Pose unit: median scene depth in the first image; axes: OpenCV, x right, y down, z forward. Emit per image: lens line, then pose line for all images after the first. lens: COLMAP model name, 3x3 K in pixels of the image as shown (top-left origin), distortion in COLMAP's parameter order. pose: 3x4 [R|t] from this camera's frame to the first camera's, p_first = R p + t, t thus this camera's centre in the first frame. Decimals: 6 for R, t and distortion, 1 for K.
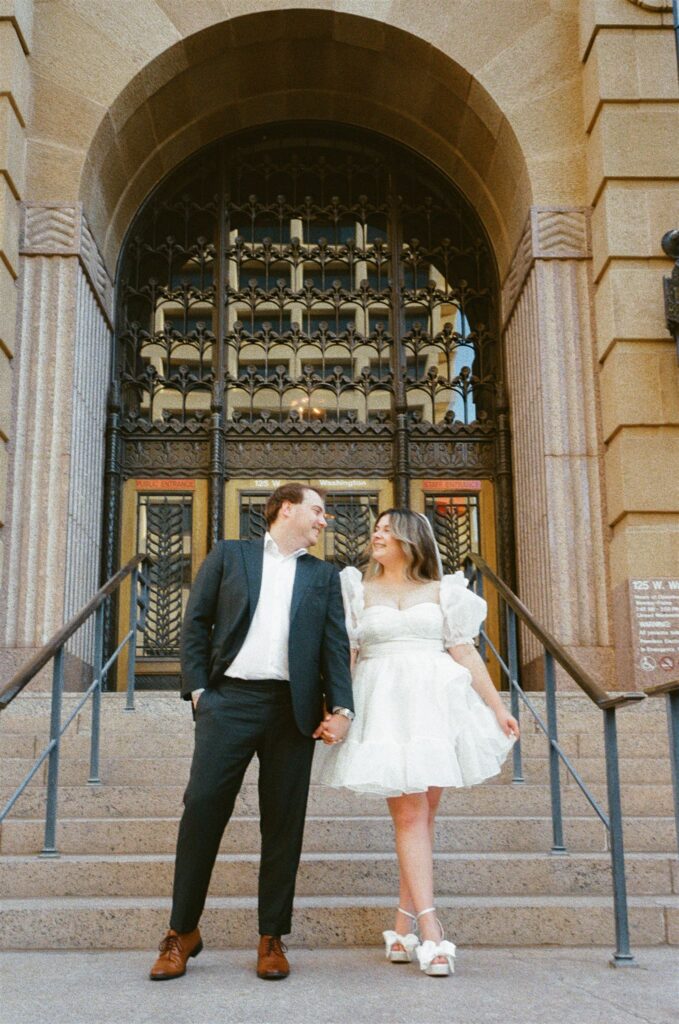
lens RADIAL K [[1052.7, 0, 325.4], [0, 1052.7, 589.9], [0, 0, 1]] dist [0.105967, -0.186333]
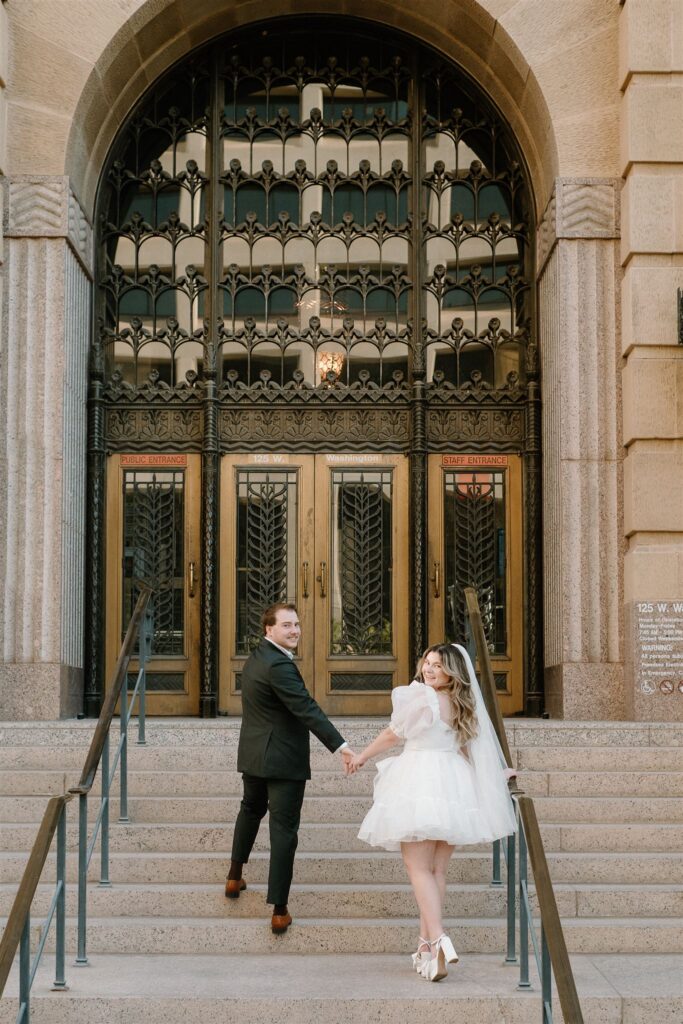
lens RADIAL K [[1827.4, 0, 361.3], [0, 1827.4, 593.6], [0, 0, 1]] dist [-0.027264, 0.058038]
pose [[0.999980, 0.006350, 0.000497, 0.027323], [-0.006364, 0.992572, 0.121494, -0.199263], [0.000278, -0.121495, 0.992592, -0.619076]]
